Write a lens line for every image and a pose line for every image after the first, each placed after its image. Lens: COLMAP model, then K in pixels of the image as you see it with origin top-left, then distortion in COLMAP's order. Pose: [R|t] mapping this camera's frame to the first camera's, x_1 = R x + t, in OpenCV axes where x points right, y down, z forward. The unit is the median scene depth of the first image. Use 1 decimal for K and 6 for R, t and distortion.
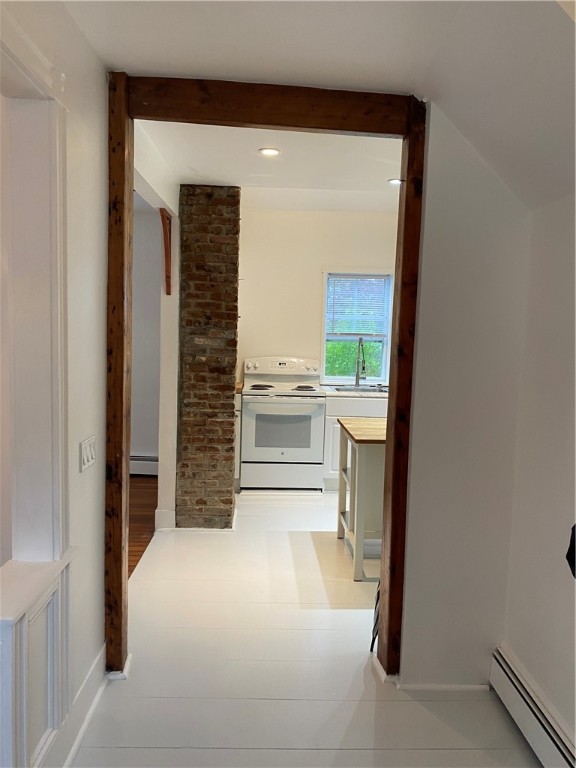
lens RADIAL K [[585.9, 0, 288.9], [0, 585.9, 384.6], [0, 0, 1]] dist [0.021761, -0.021907]
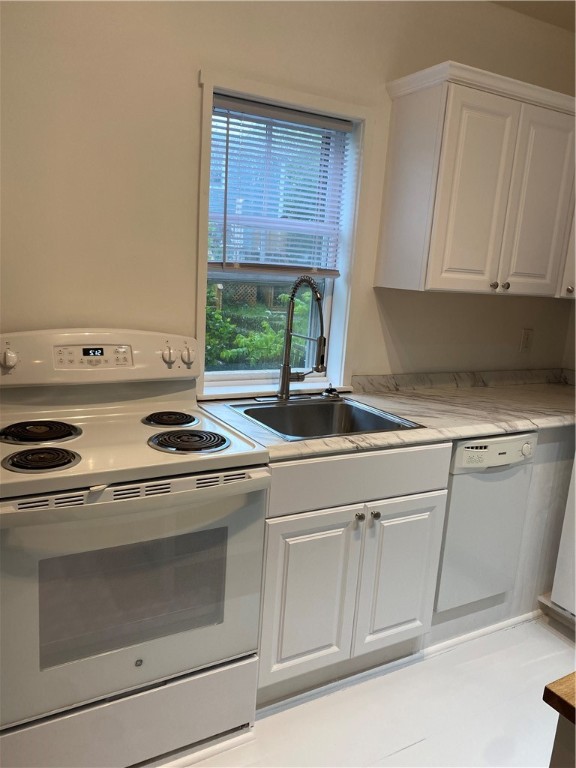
lens RADIAL K [[585.9, 0, 285.8], [0, 585.9, 379.5], [0, 0, 1]] dist [0.021761, -0.021907]
pose [[0.887545, -0.060955, 0.456671, -0.073457], [0.004982, 0.992421, 0.122784, -0.065225], [-0.460694, -0.106701, 0.881122, 0.705229]]
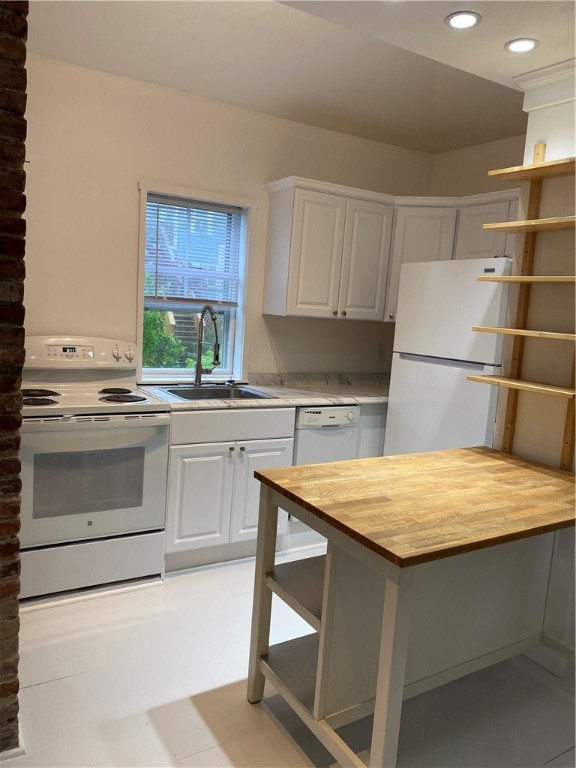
lens RADIAL K [[585.9, 0, 294.5], [0, 585.9, 381.0], [0, 0, 1]] dist [0.021761, -0.021907]
pose [[0.873145, -0.028606, 0.486621, -0.103136], [0.002854, 0.998560, 0.053579, -0.037296], [-0.487452, -0.045393, 0.871969, 0.452263]]
